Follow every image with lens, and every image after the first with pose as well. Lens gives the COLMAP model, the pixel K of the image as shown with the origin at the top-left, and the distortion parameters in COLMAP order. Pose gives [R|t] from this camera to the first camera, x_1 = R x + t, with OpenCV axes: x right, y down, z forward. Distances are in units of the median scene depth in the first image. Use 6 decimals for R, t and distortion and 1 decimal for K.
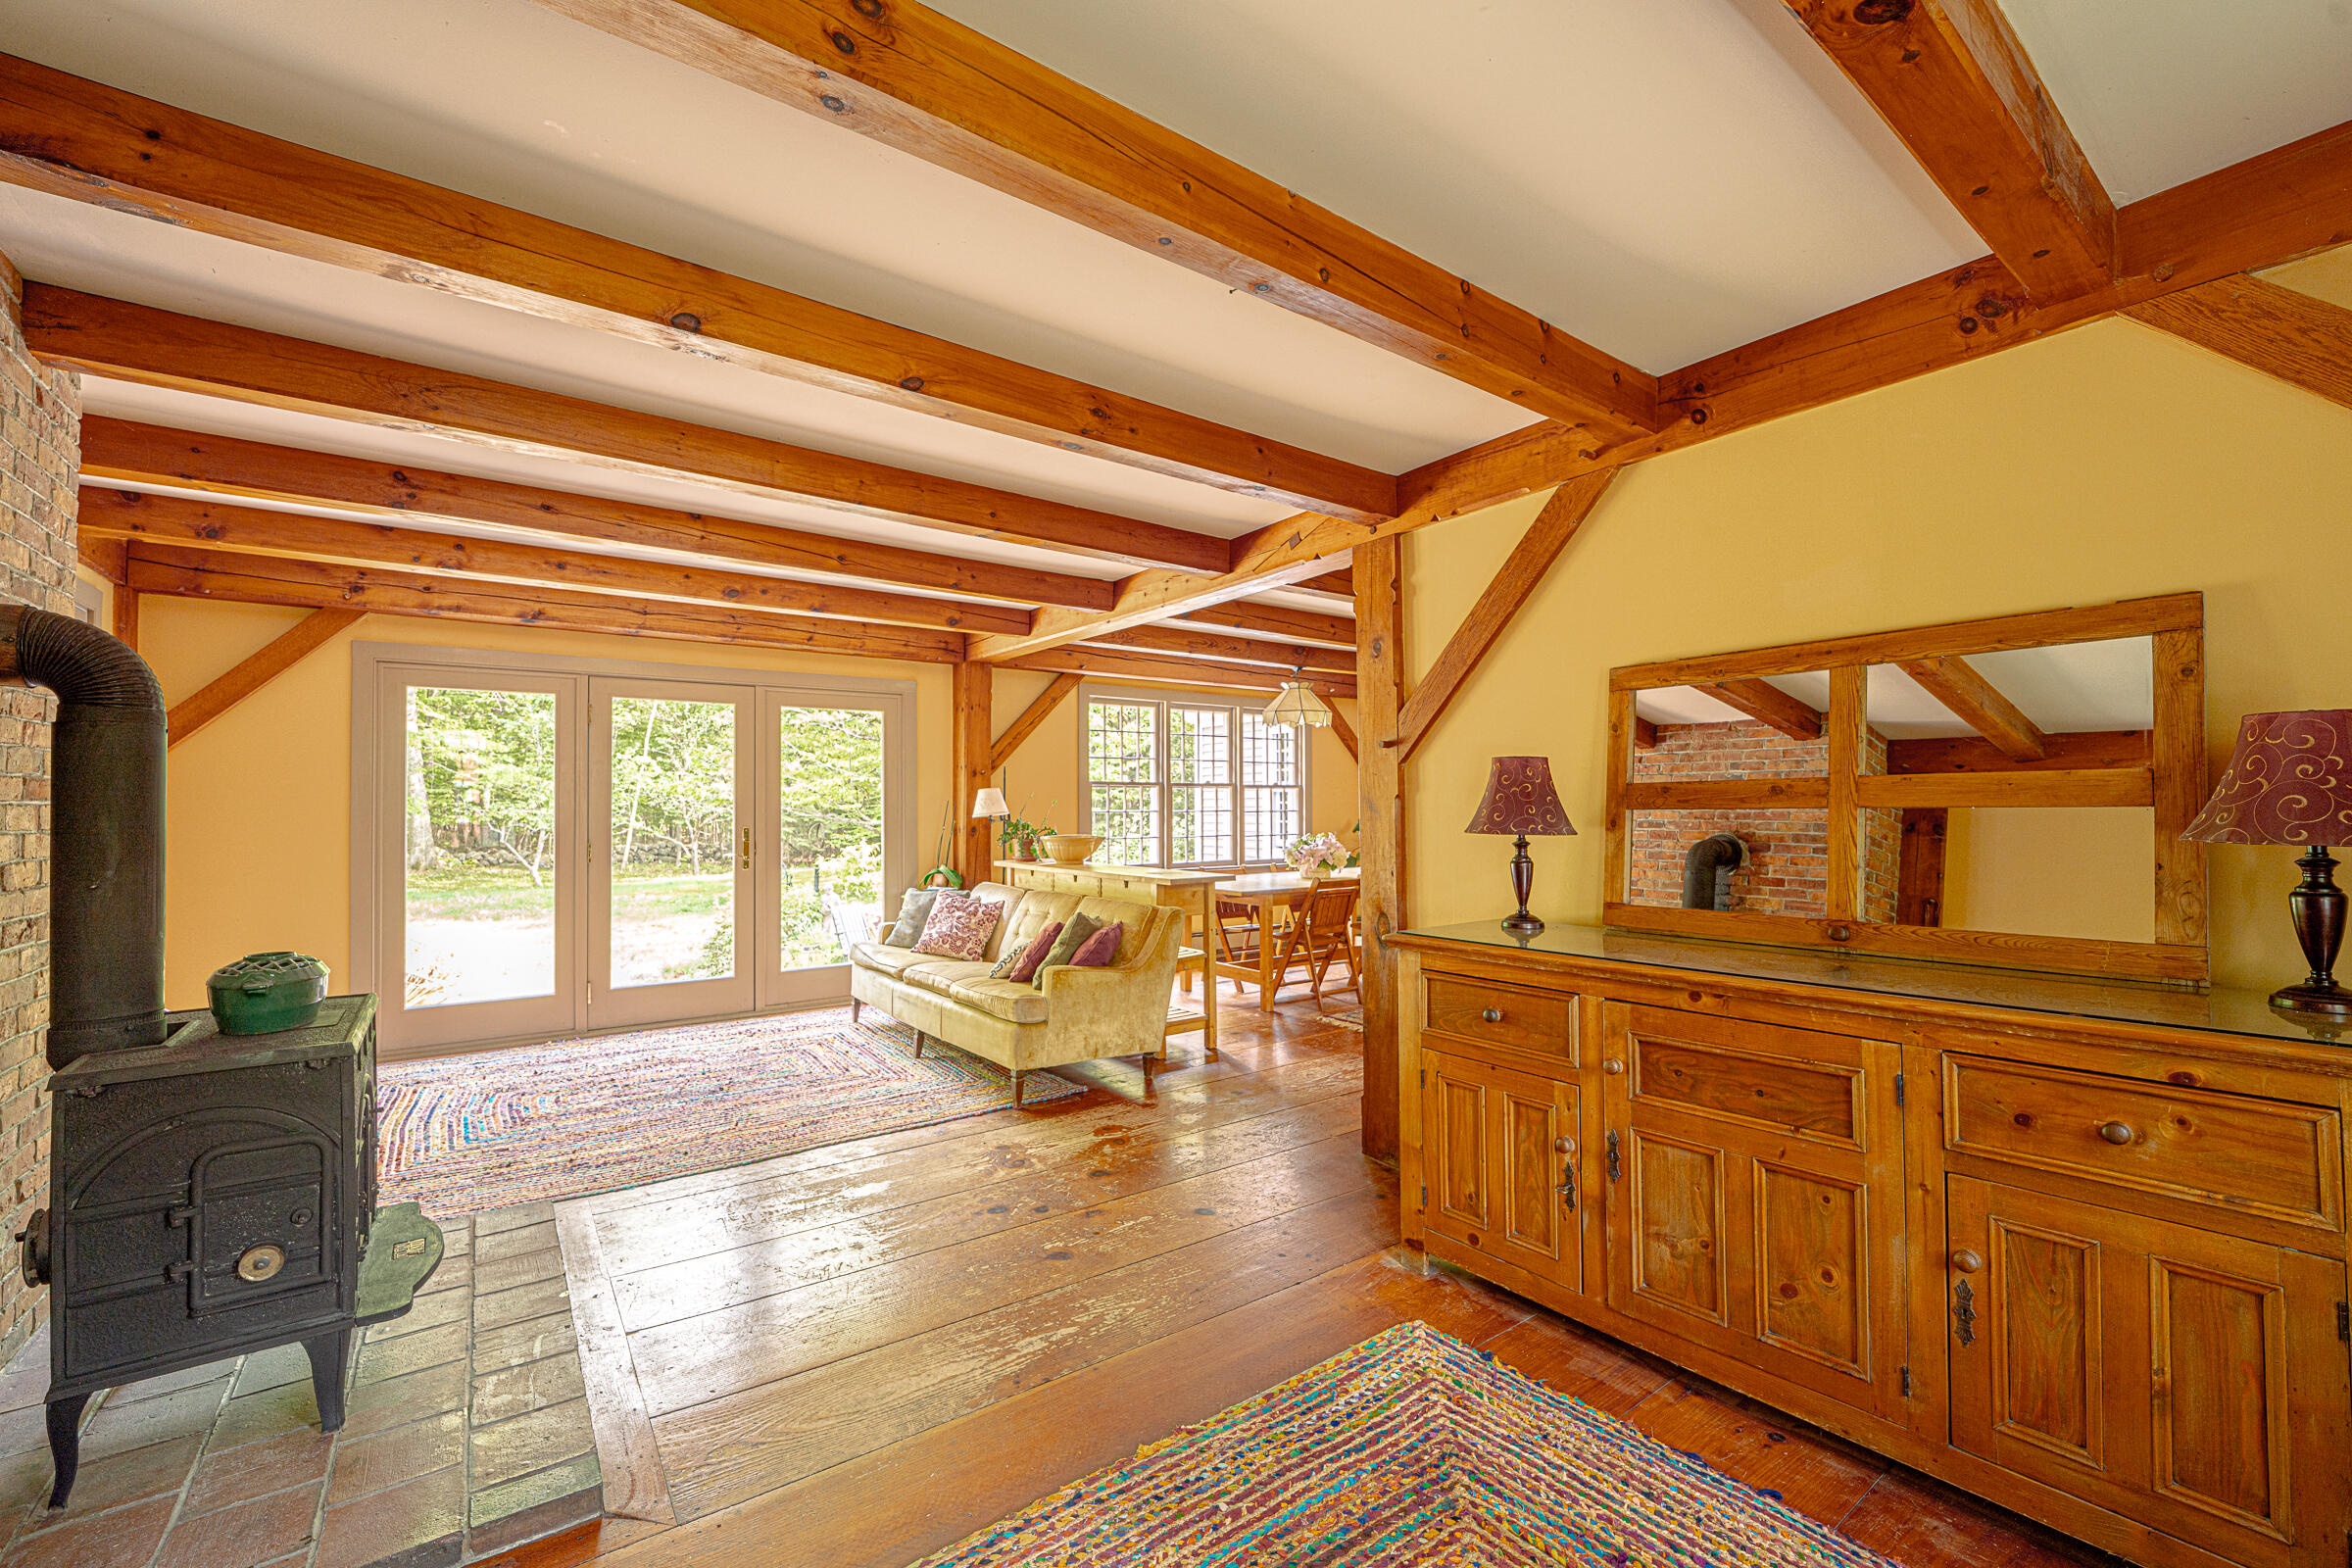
lens RADIAL K [[952.6, 0, 1167.3], [0, 952.6, 787.8], [0, 0, 1]] dist [-0.010060, -0.001311]
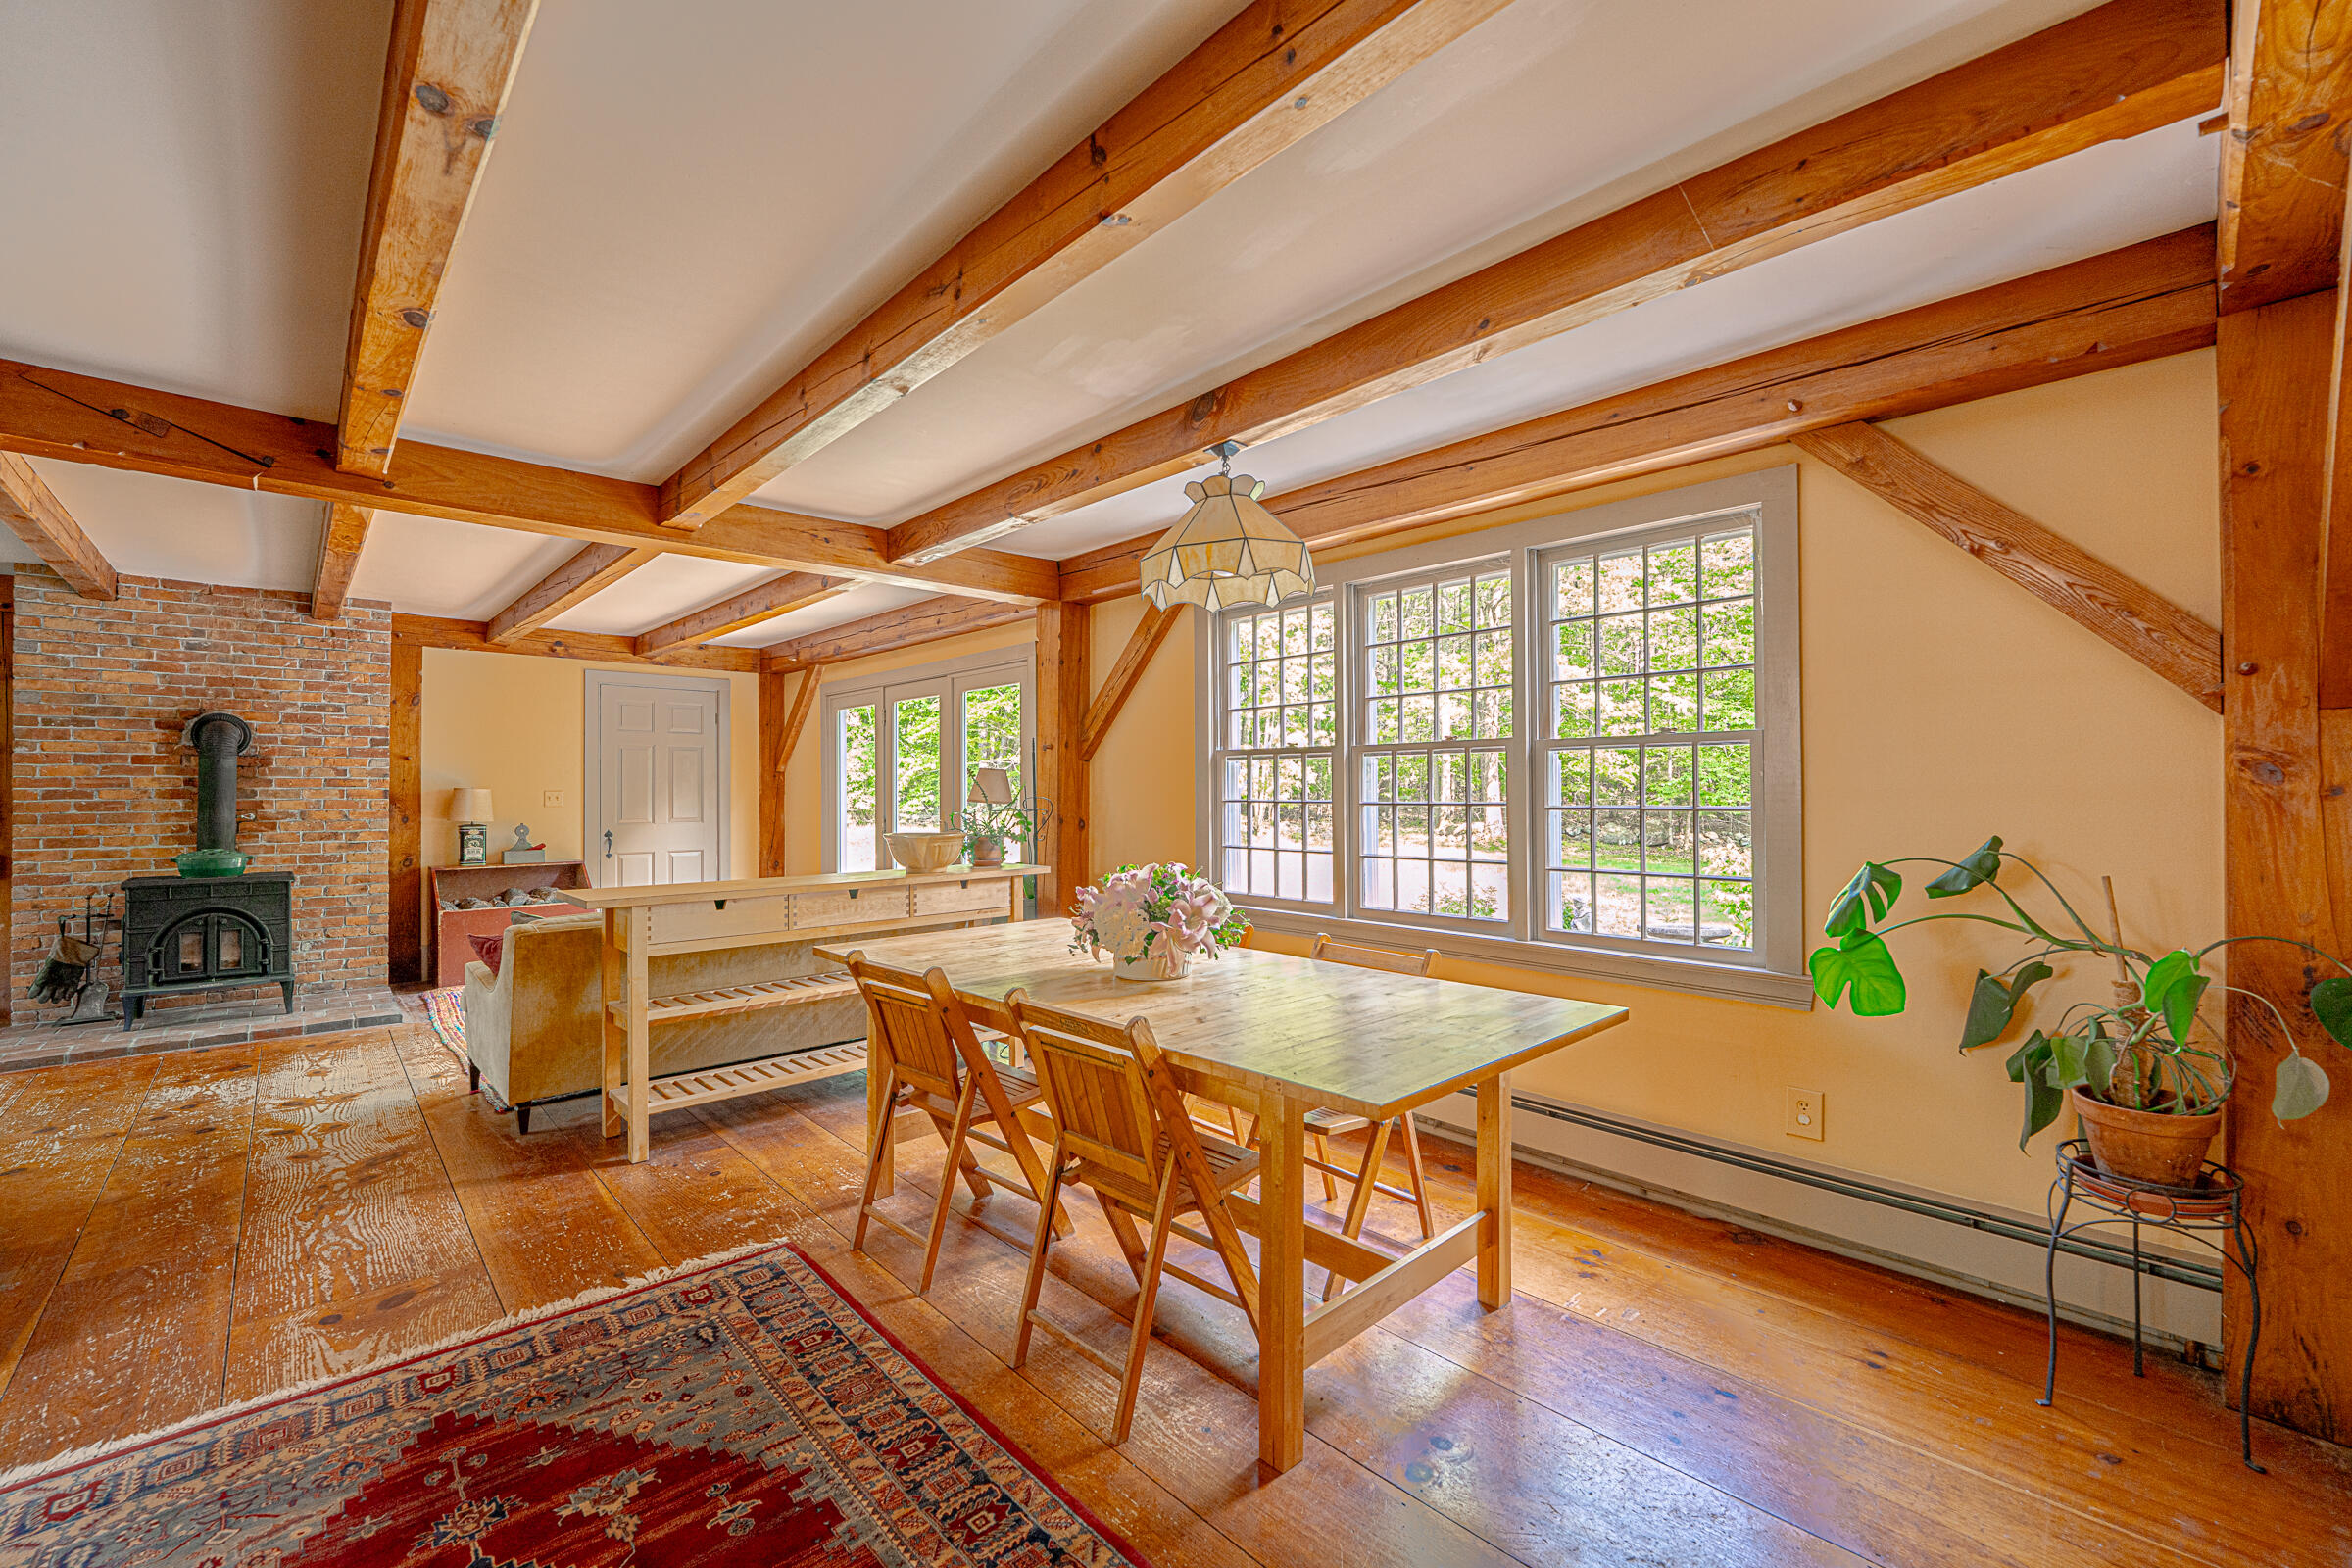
lens RADIAL K [[952.6, 0, 1167.3], [0, 952.6, 787.8], [0, 0, 1]] dist [-0.010060, -0.001311]
pose [[0.129741, 0.001015, -0.991547, 1.054234], [0.017978, 0.999833, 0.003375, 0.029688], [0.991385, -0.018264, 0.129701, 1.821909]]
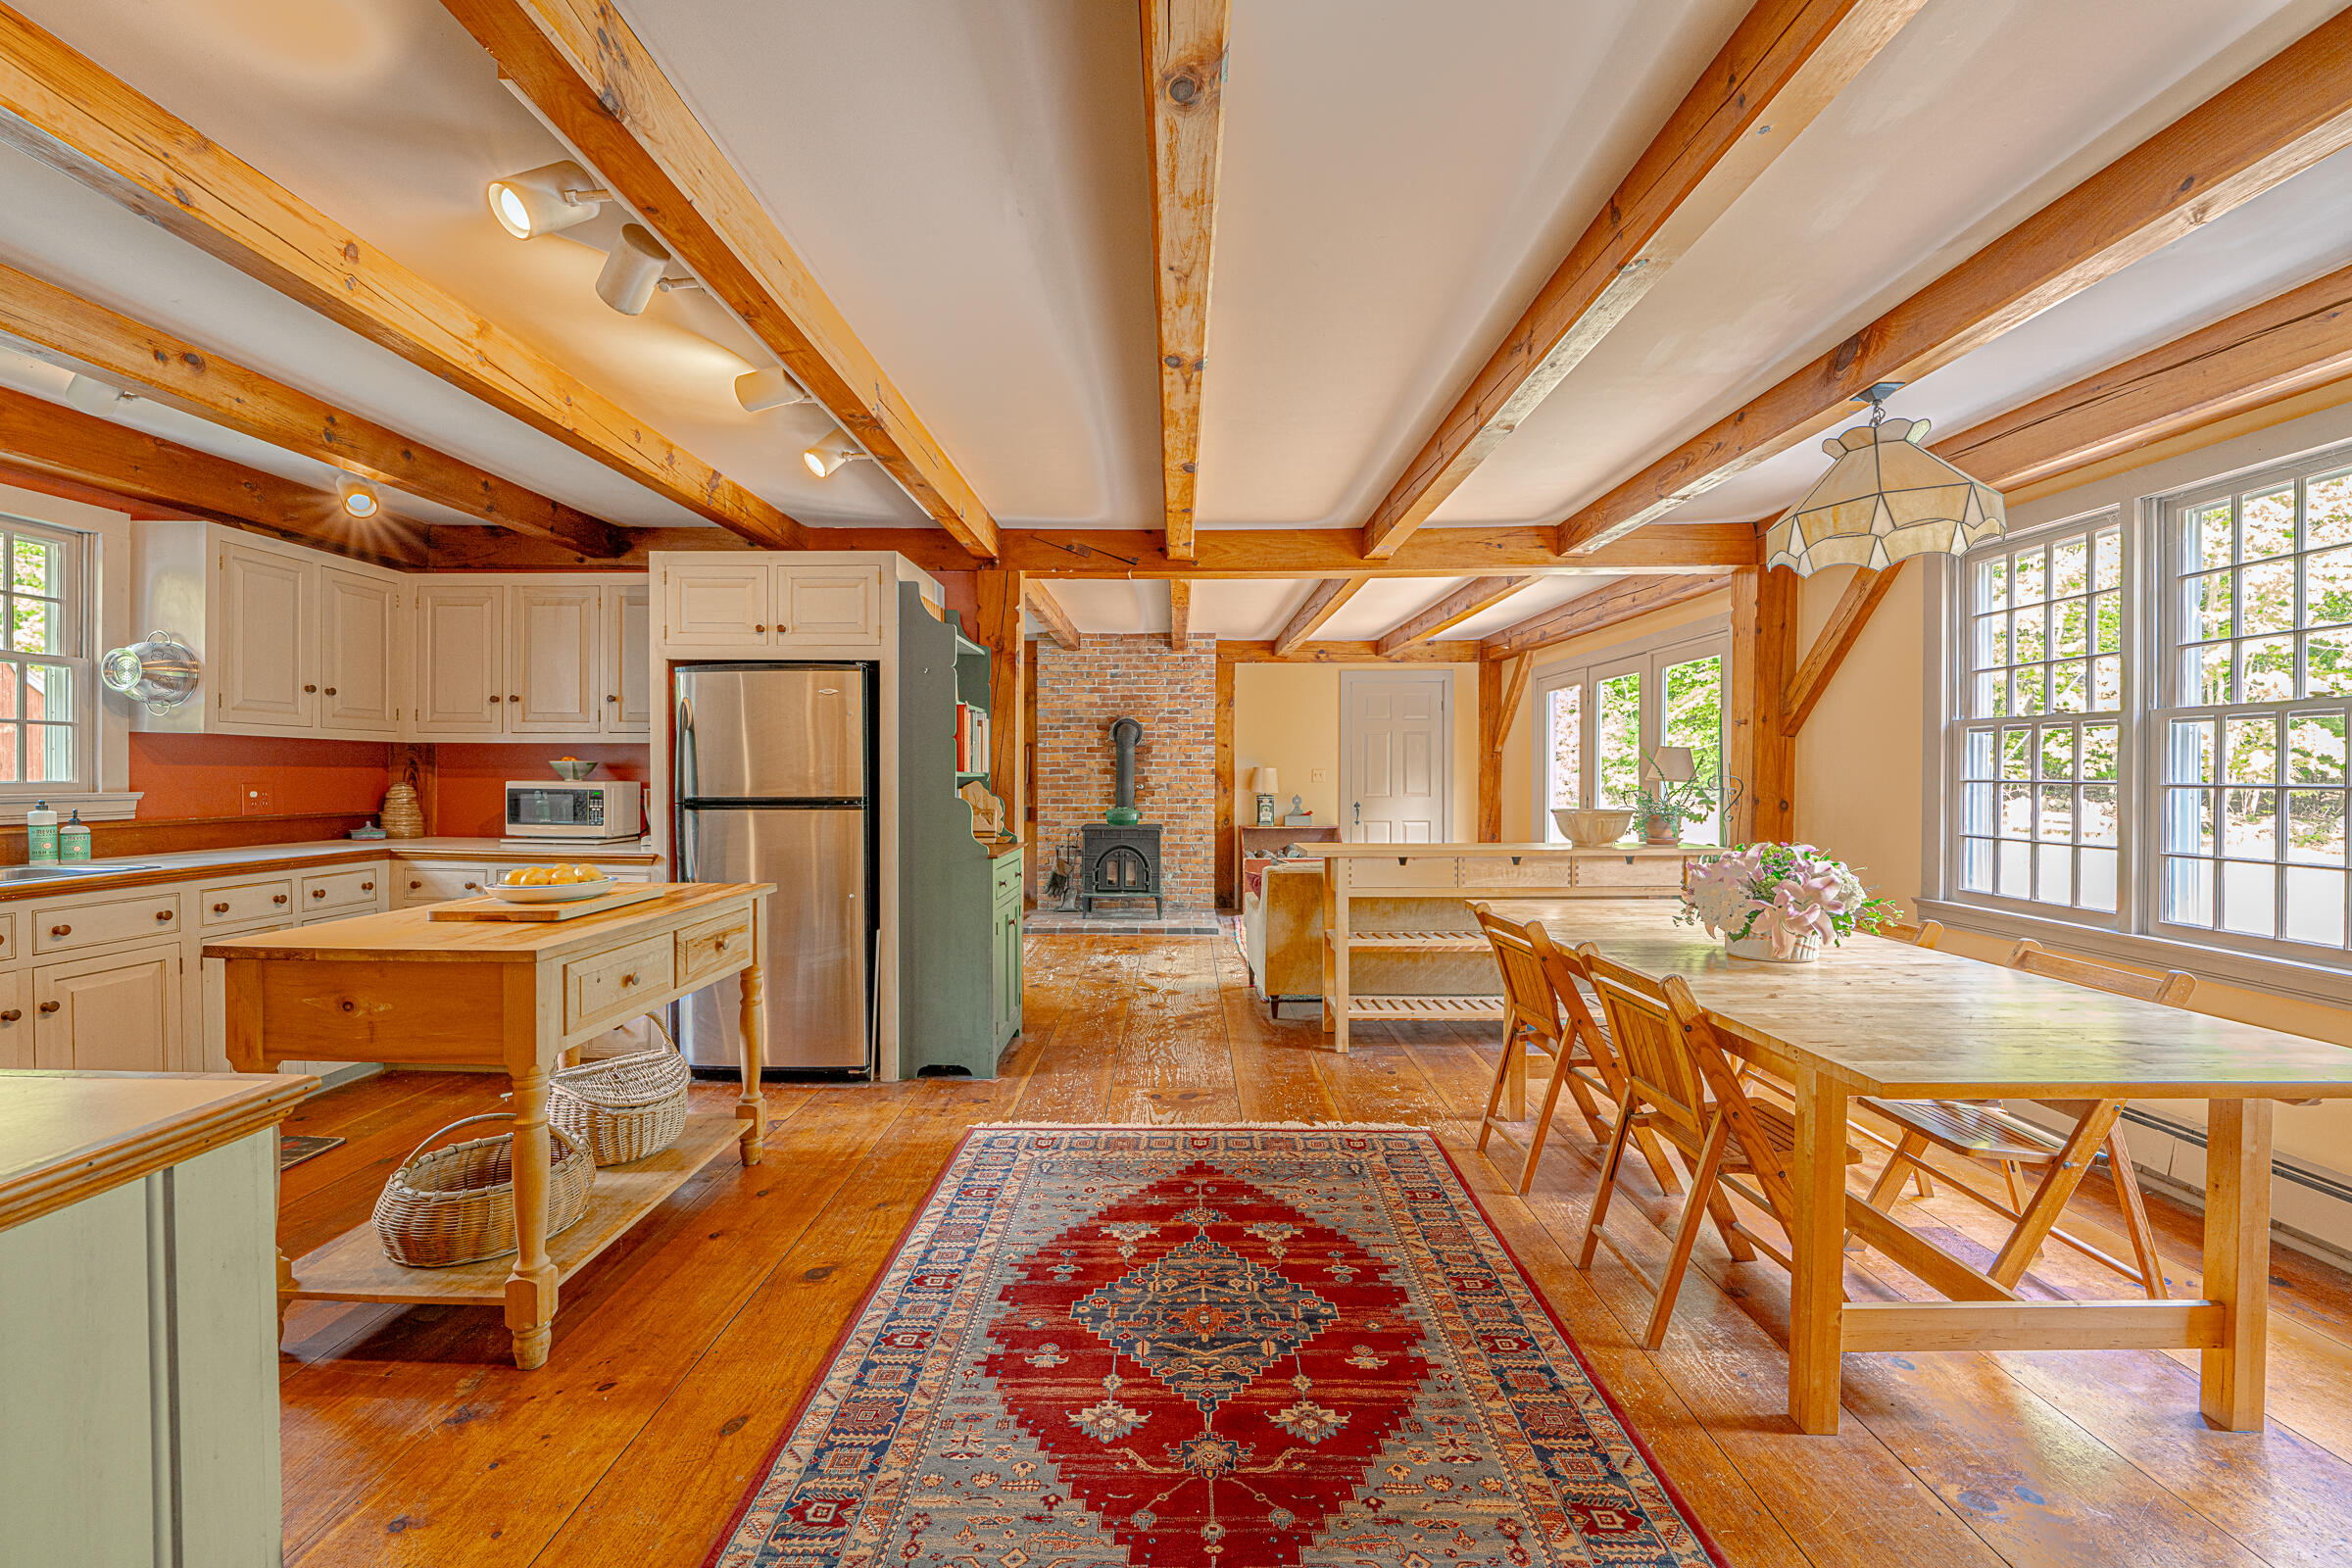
lens RADIAL K [[952.6, 0, 1167.3], [0, 952.6, 787.8], [0, 0, 1]] dist [-0.010060, -0.001311]
pose [[-0.591529, 0.020233, -0.806030, 1.176220], [0.018441, 0.999763, 0.011562, 0.032025], [0.806073, -0.008024, -0.591762, 1.966527]]
